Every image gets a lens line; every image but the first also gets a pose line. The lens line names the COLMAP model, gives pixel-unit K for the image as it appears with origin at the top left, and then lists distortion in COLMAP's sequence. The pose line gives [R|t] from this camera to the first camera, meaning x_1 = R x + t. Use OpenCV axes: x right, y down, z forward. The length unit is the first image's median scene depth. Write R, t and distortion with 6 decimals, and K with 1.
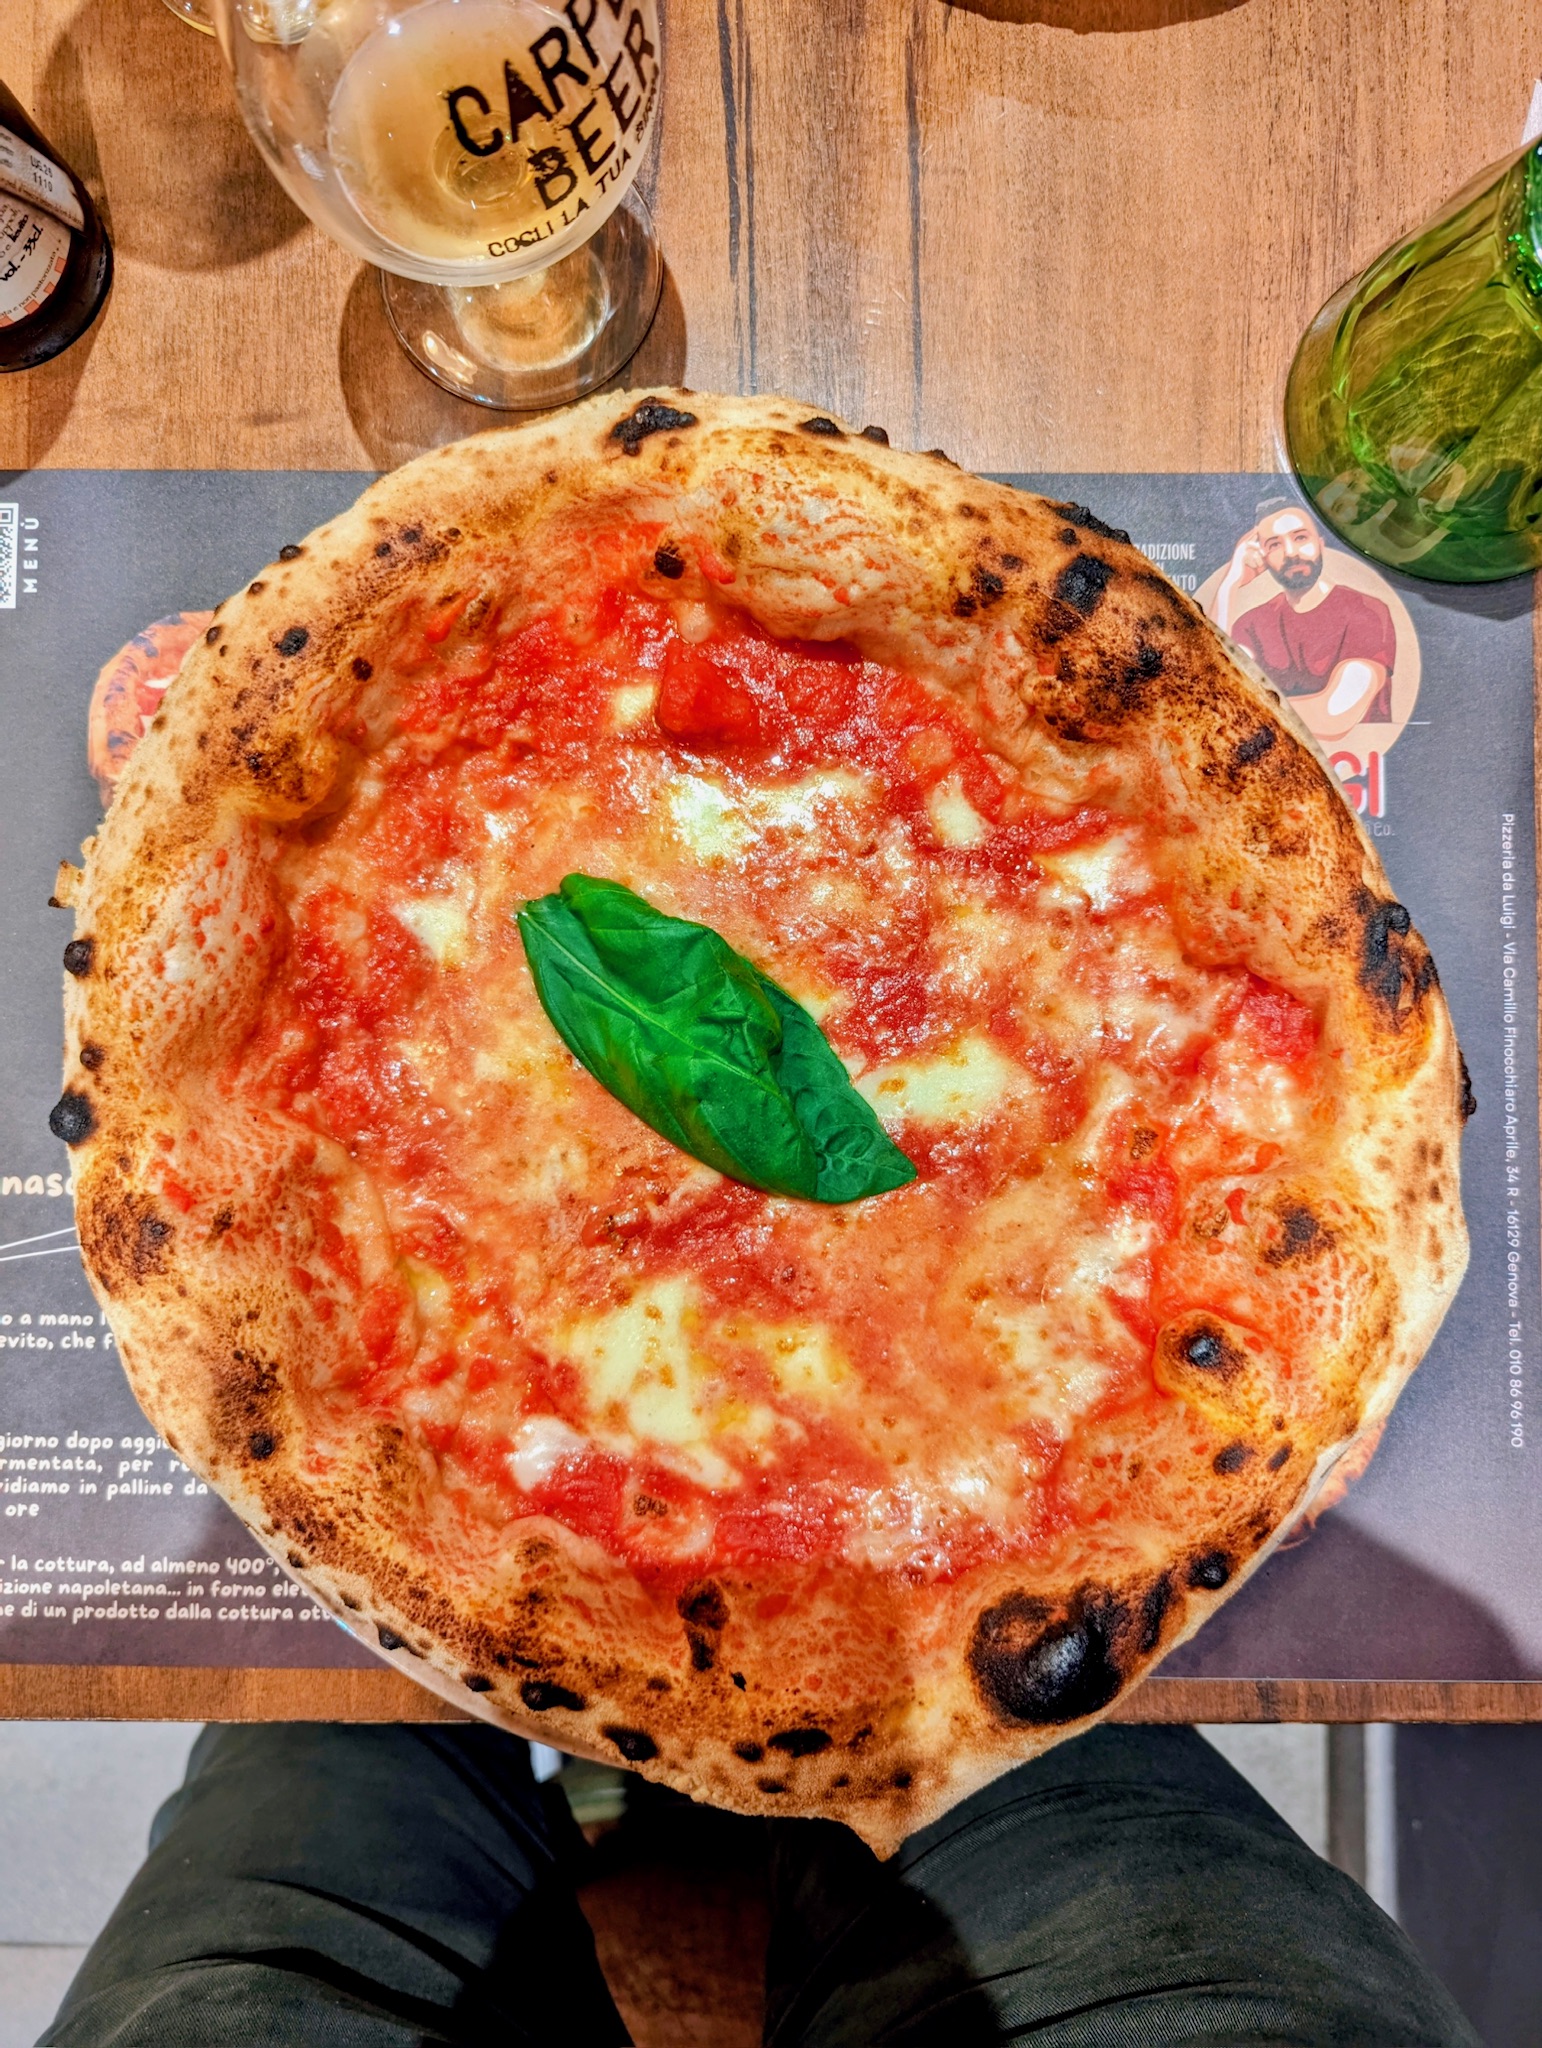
lens RADIAL K [[1404.8, 0, 771.0], [0, 1404.8, 1024.0], [0, 0, 1]] dist [0.019766, -0.001738]
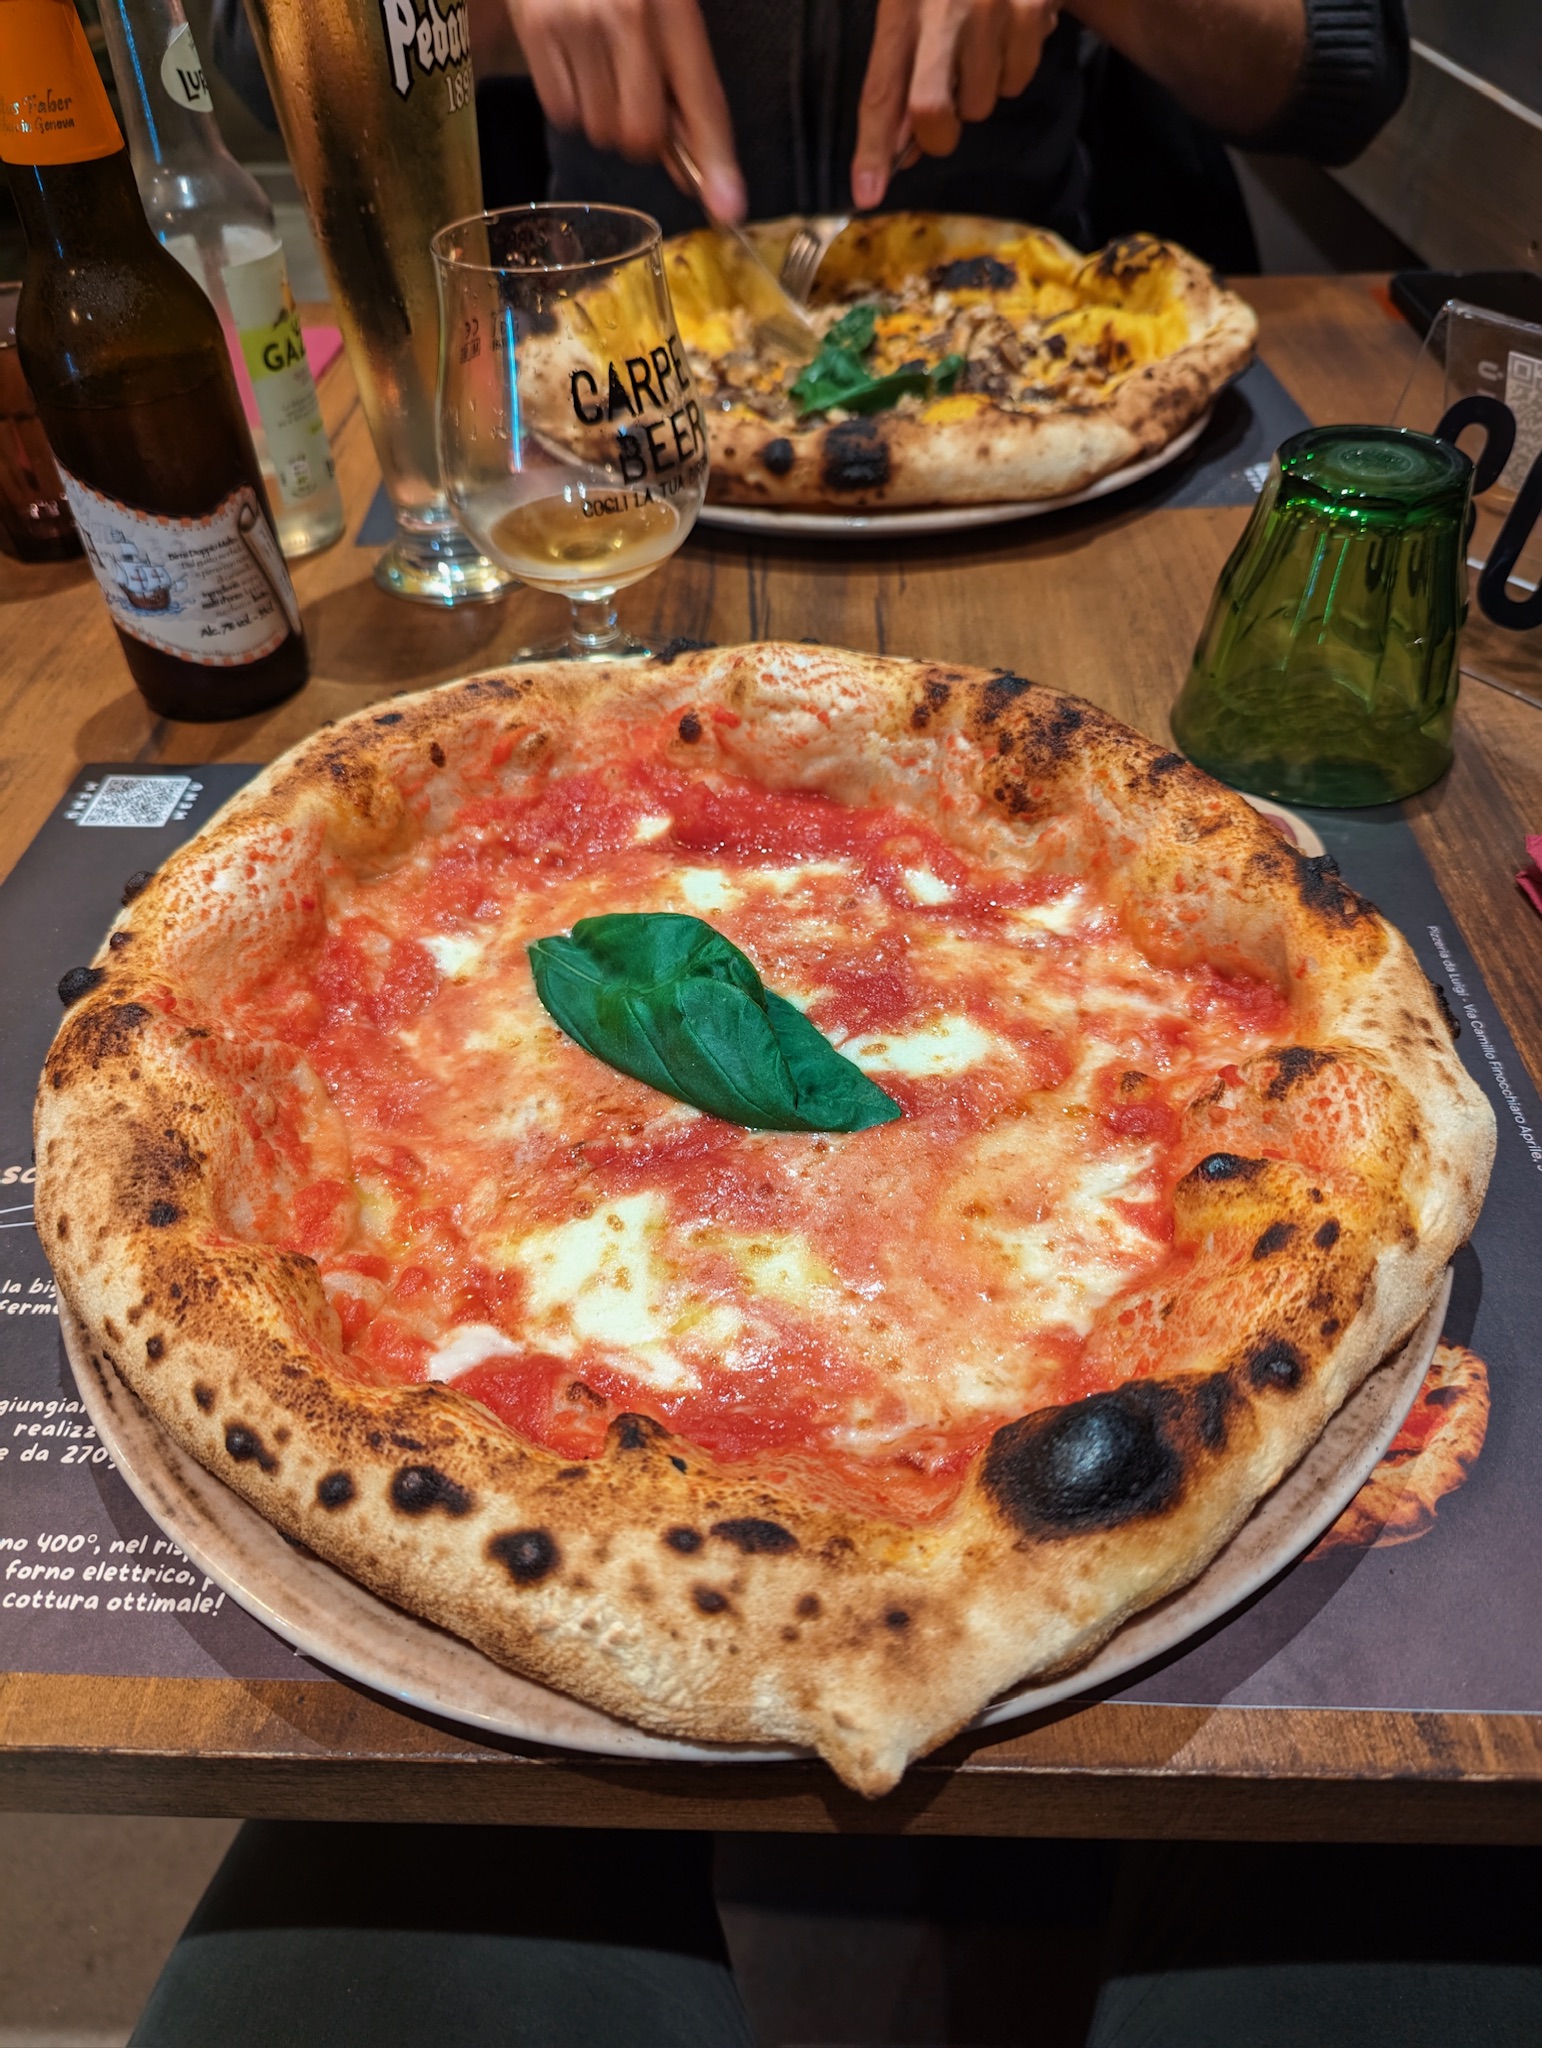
lens RADIAL K [[1421.2, 0, 751.6], [0, 1421.2, 1020.3], [0, 0, 1]] dist [0.032500, -0.051896]
pose [[0.998941, 0.013462, -0.043989, 0.045135], [-0.040168, 0.721338, -0.691418, 0.775099], [0.022423, 0.692453, 0.721115, 0.261028]]
